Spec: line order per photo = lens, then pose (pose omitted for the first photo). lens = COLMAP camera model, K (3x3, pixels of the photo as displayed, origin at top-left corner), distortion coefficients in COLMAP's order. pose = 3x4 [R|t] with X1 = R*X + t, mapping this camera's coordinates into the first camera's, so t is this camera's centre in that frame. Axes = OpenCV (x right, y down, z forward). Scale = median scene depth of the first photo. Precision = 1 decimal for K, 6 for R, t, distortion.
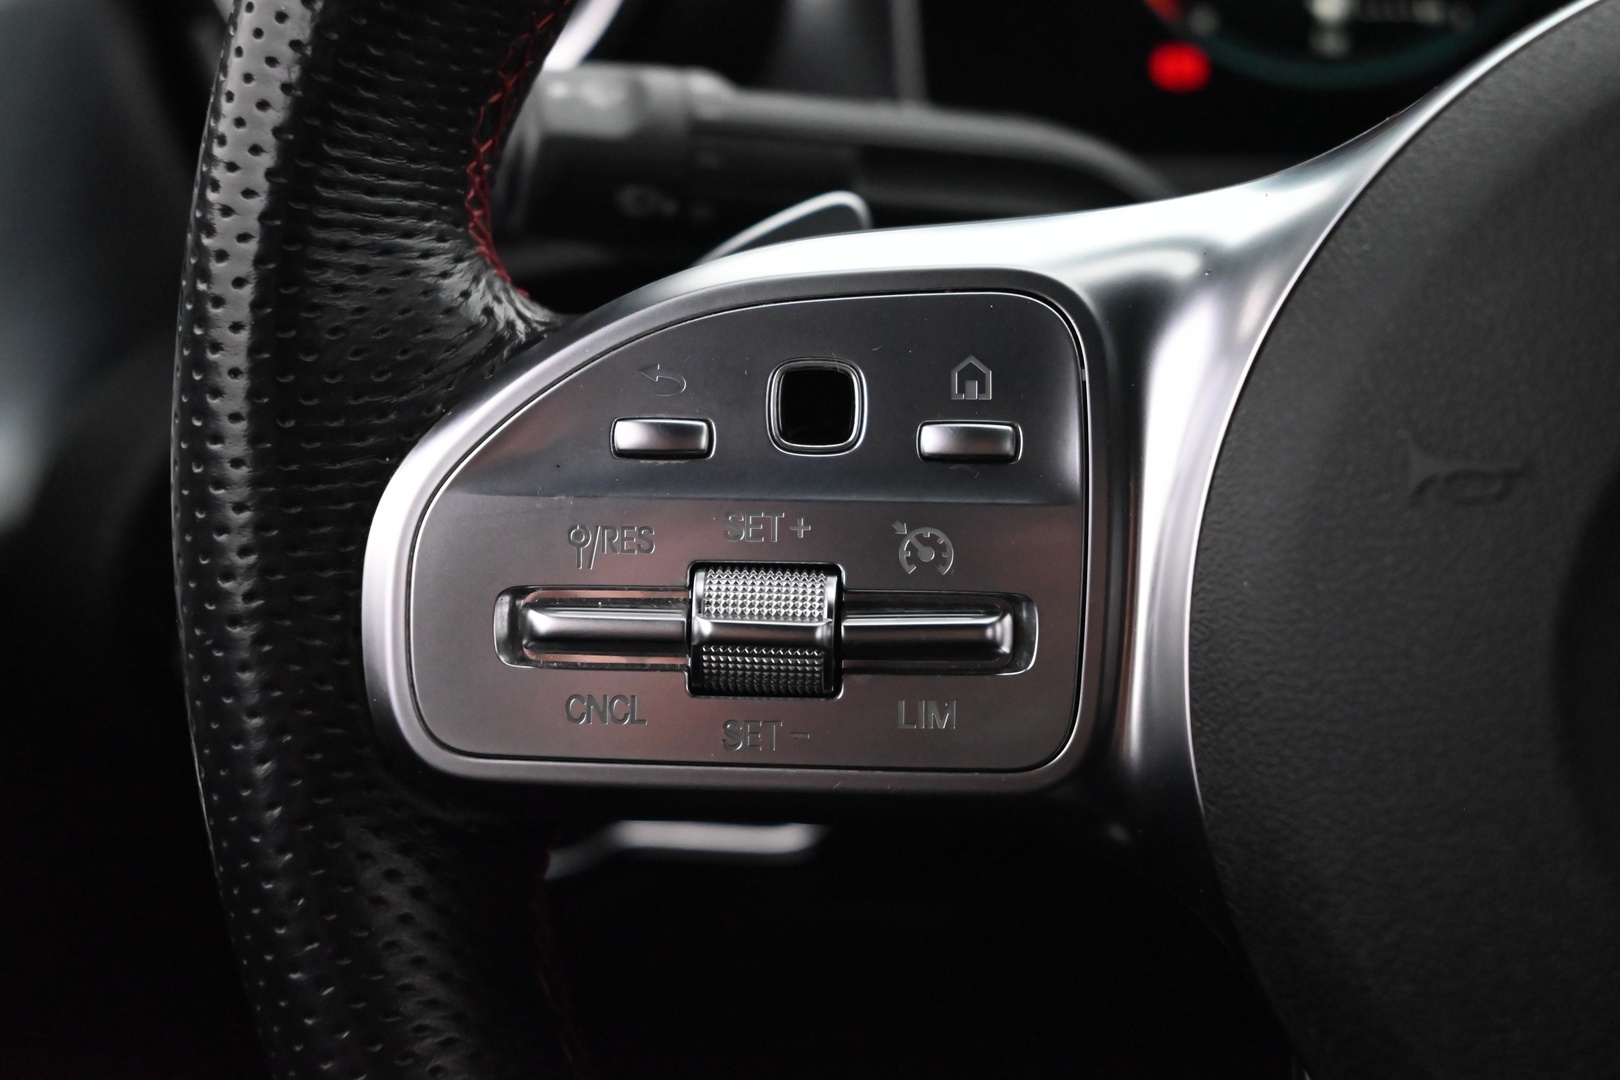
lens RADIAL K [[2368.2, 0, 810.0], [0, 2368.2, 540.0], [0, 0, 1]] dist [-0.026687, 0.000380]
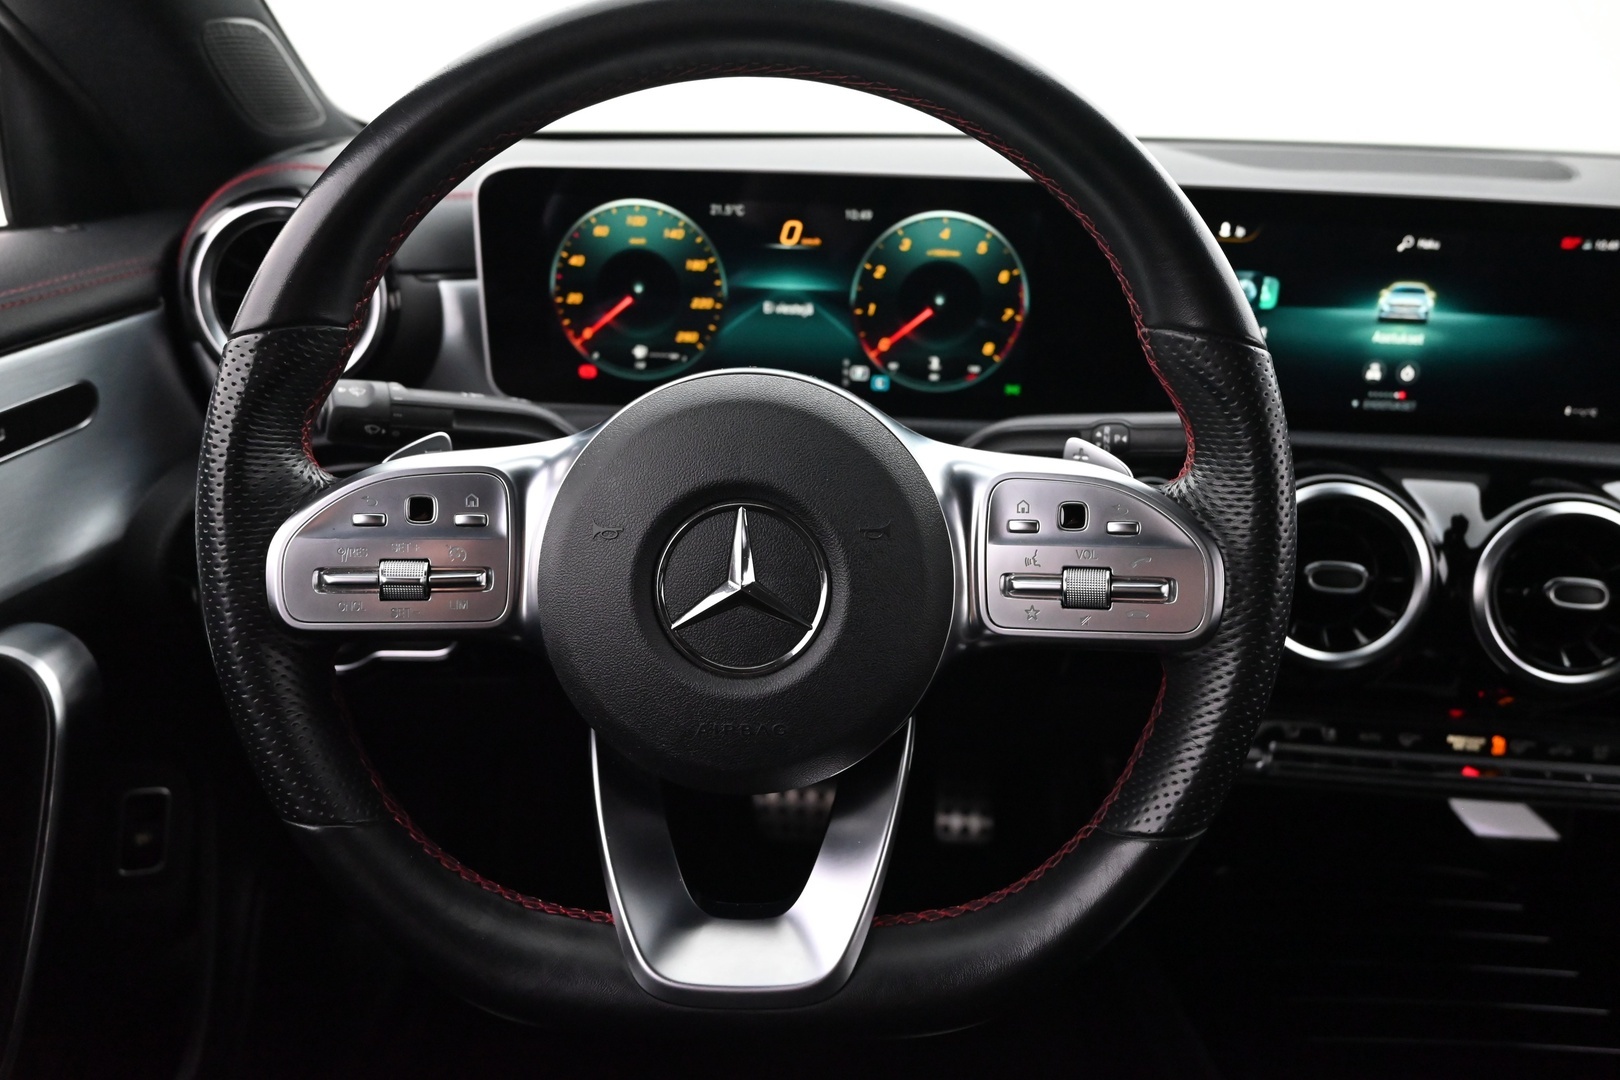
lens RADIAL K [[1054.2, 0, 810.0], [0, 1054.2, 540.0], [0, 0, 1]] dist [-0.013811, 0.000270]
pose [[0.960062, -0.014425, 0.279415, 0.108085], [0.011214, 0.999851, 0.013087, -0.027466], [-0.279563, -0.009431, 0.960081, -0.505732]]
